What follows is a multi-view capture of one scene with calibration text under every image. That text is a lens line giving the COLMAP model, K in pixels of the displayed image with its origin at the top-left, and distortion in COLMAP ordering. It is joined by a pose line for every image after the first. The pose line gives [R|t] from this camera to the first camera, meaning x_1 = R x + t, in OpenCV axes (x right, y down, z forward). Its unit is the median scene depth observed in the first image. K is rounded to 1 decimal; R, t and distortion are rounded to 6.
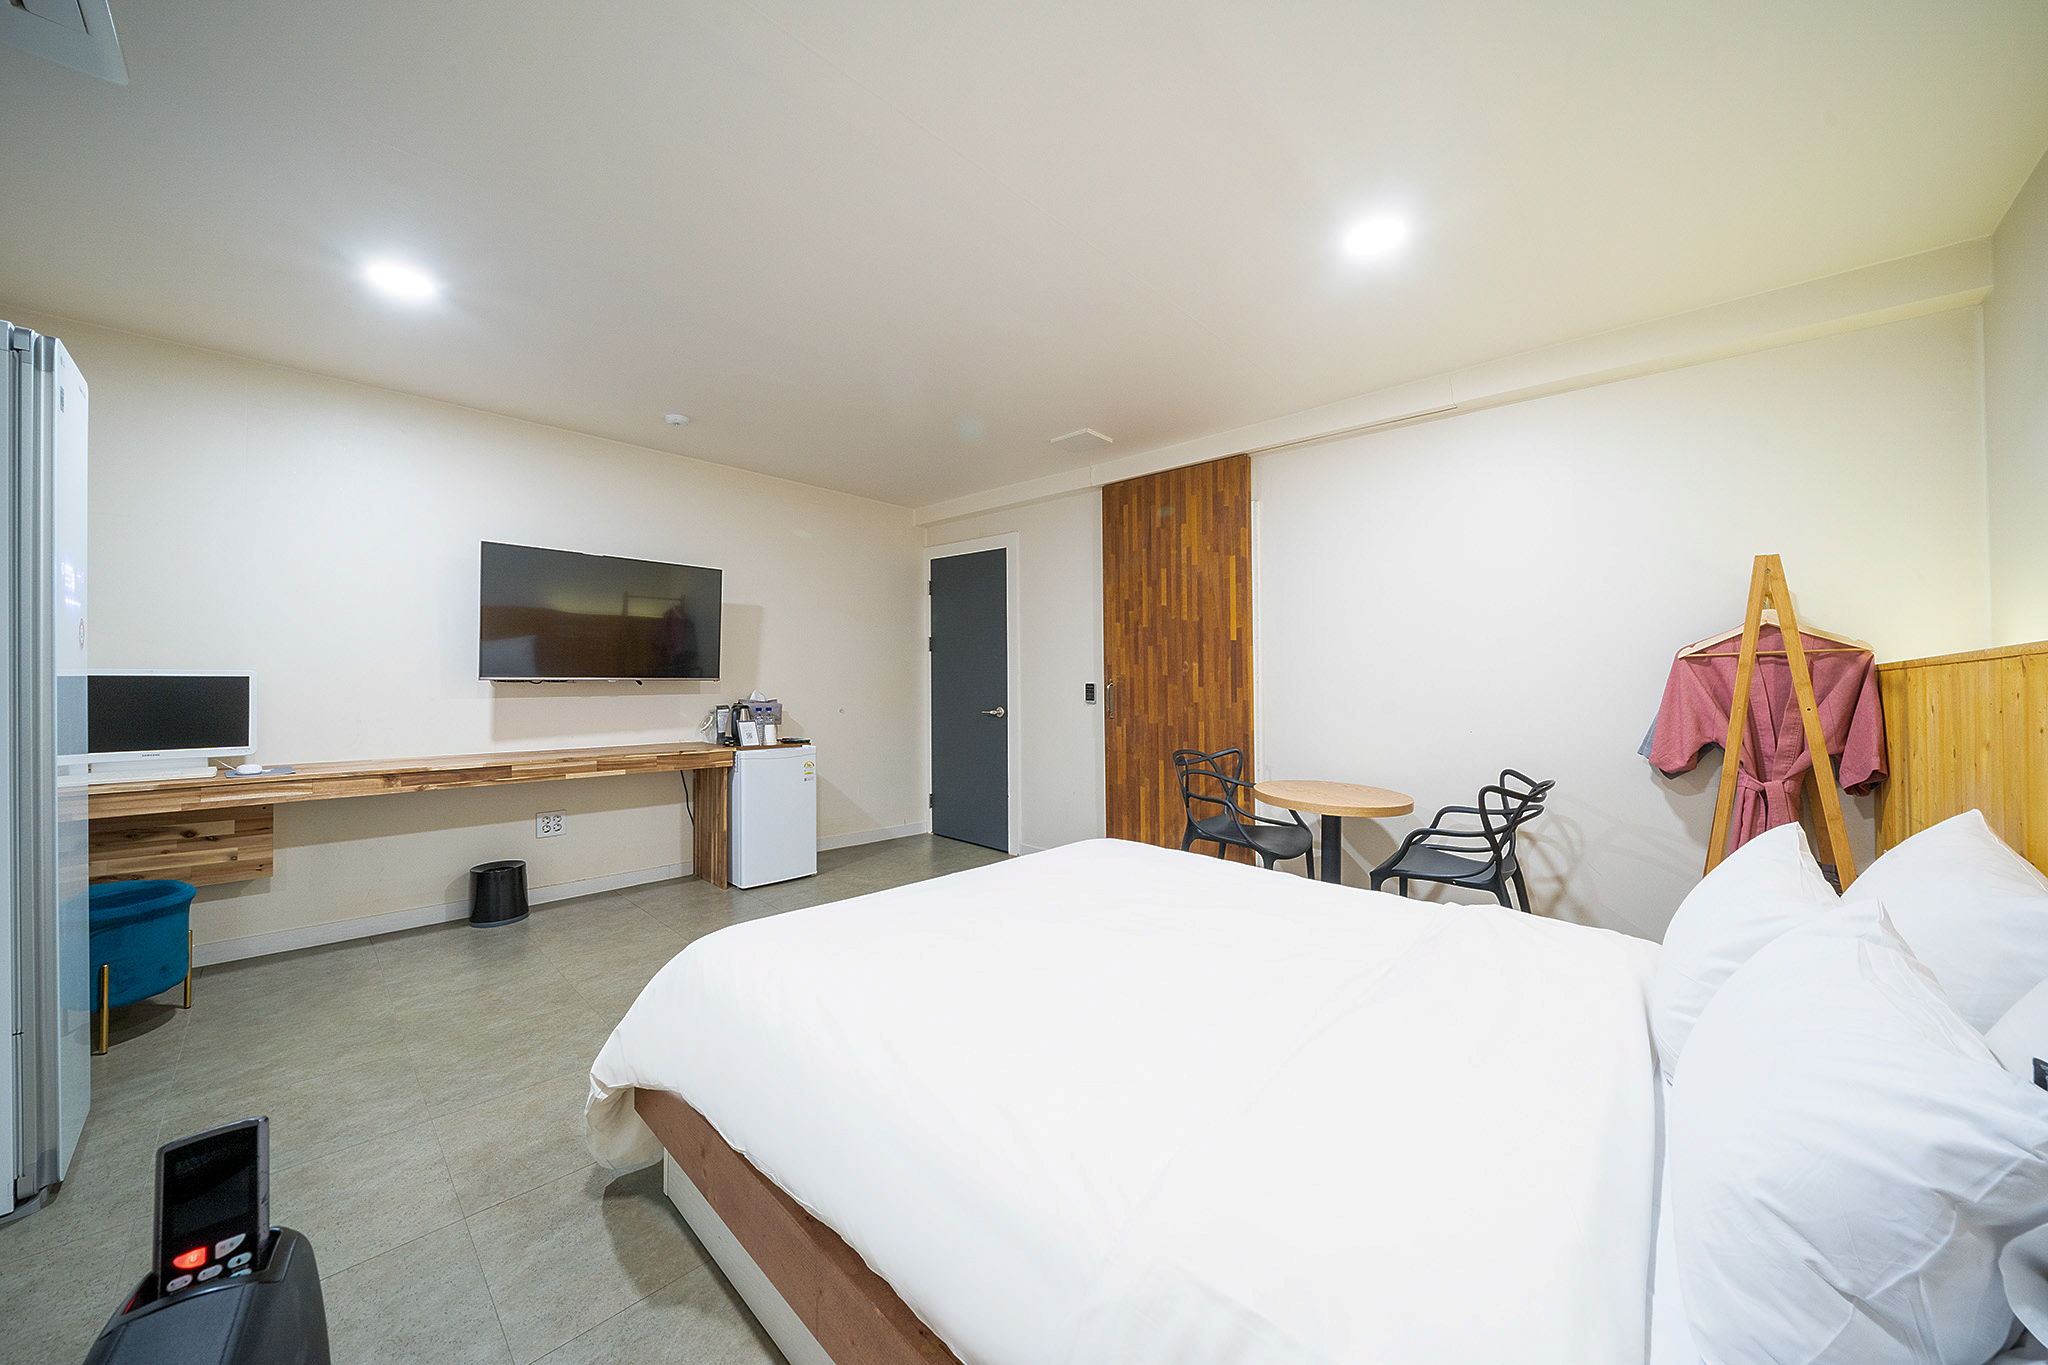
lens RADIAL K [[702.5, 0, 1022.2], [0, 702.5, 687.9], [0, 0, 1]] dist [-0.001903, 0.000255]
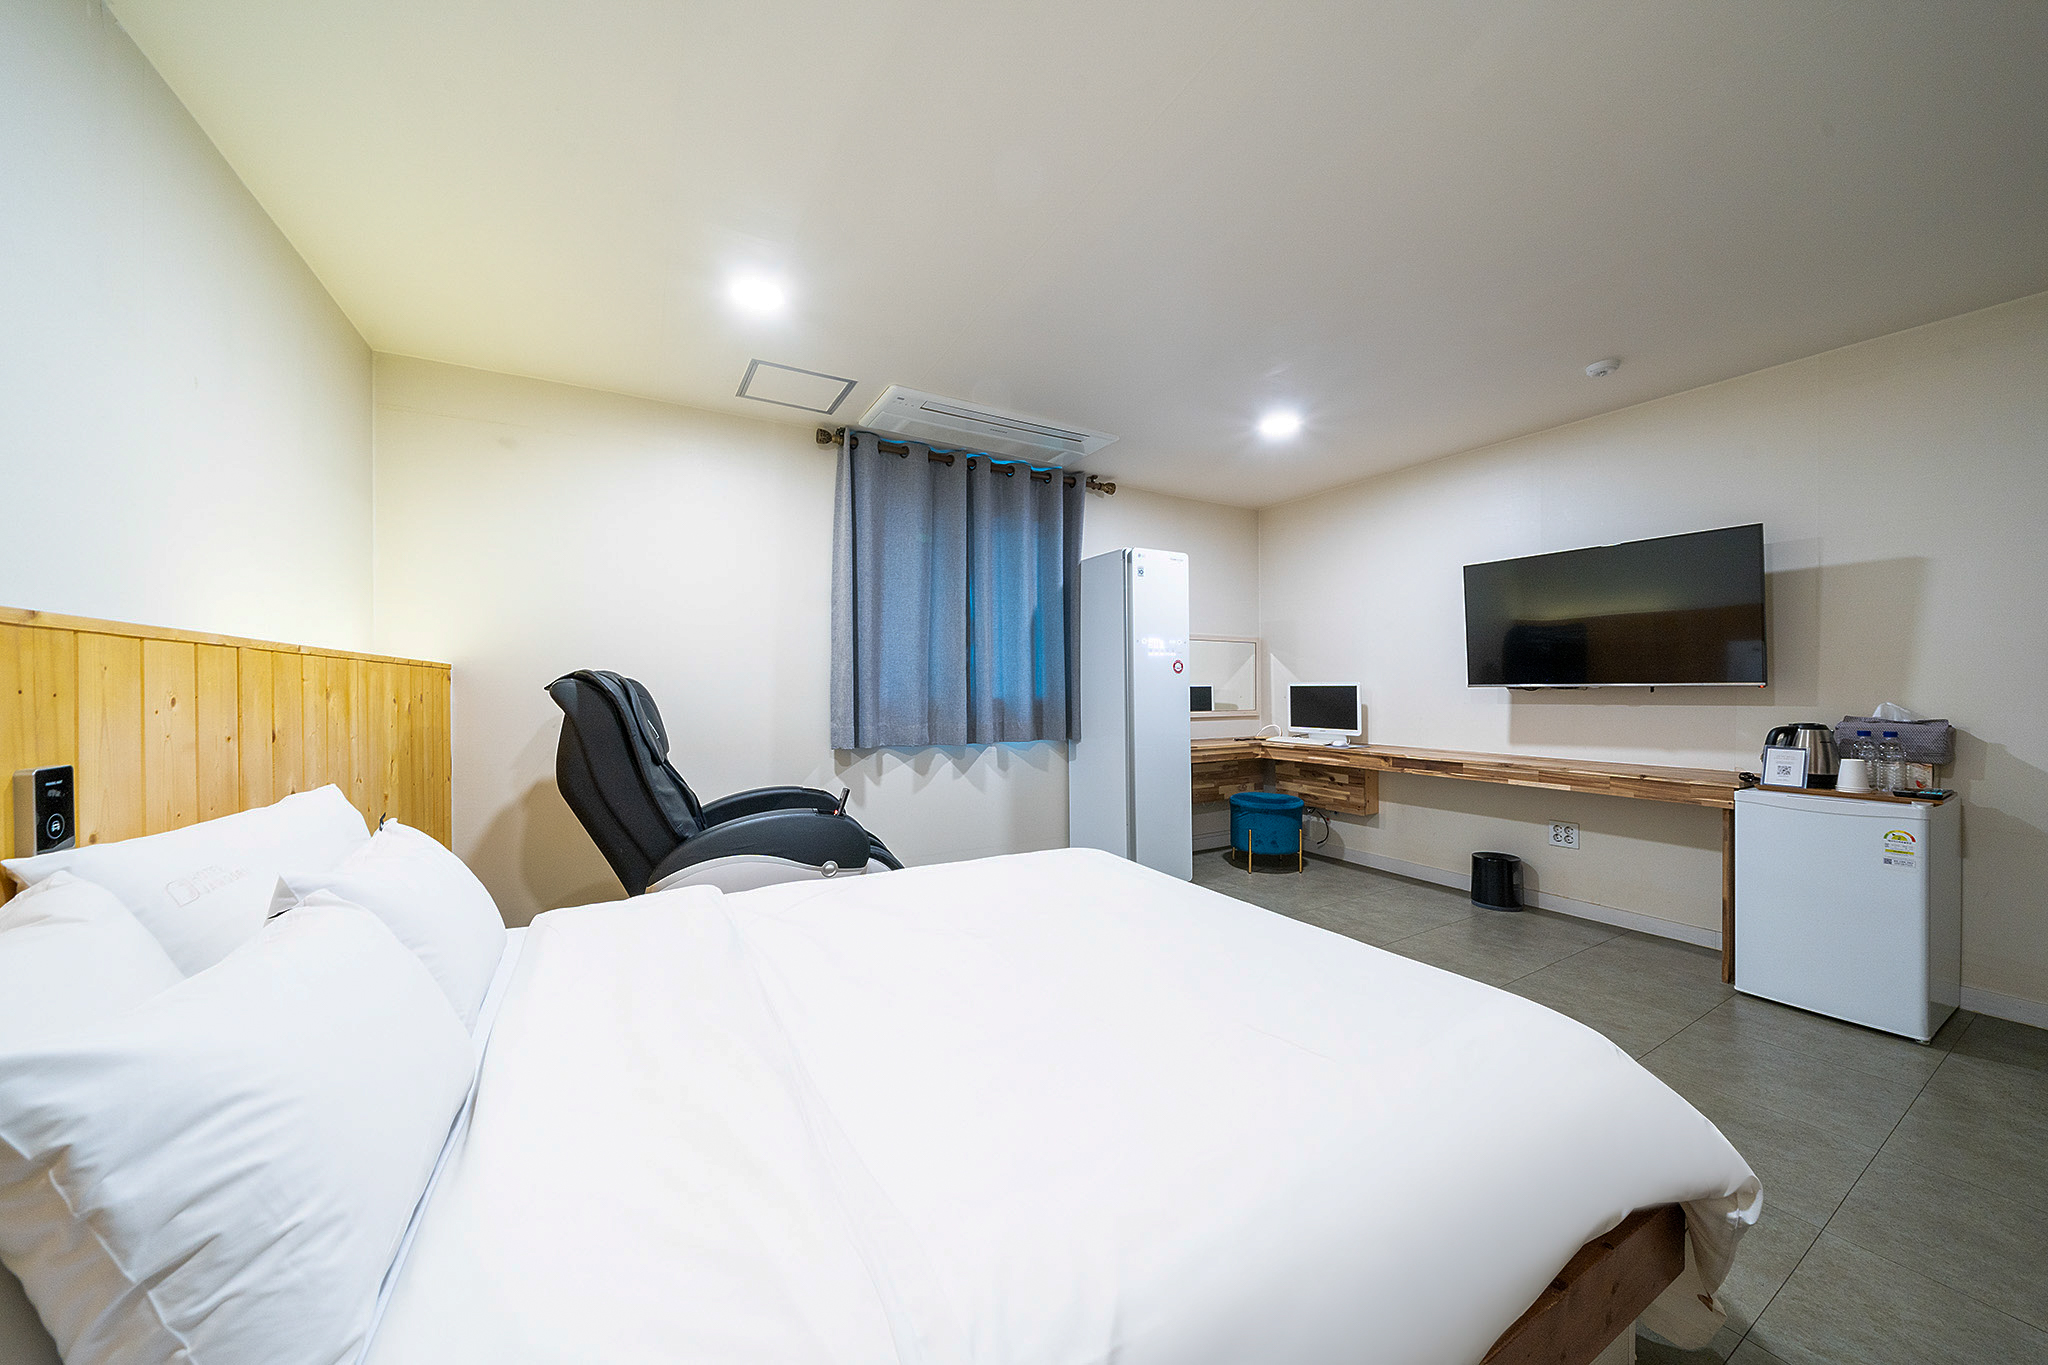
lens RADIAL K [[702.5, 0, 1022.2], [0, 702.5, 687.9], [0, 0, 1]] dist [-0.001903, 0.000255]
pose [[-0.278931, -0.004144, -0.960302, 0.530166], [-0.009109, 0.999957, -0.001669, -0.001591], [0.960268, 0.008281, -0.278957, 0.604513]]
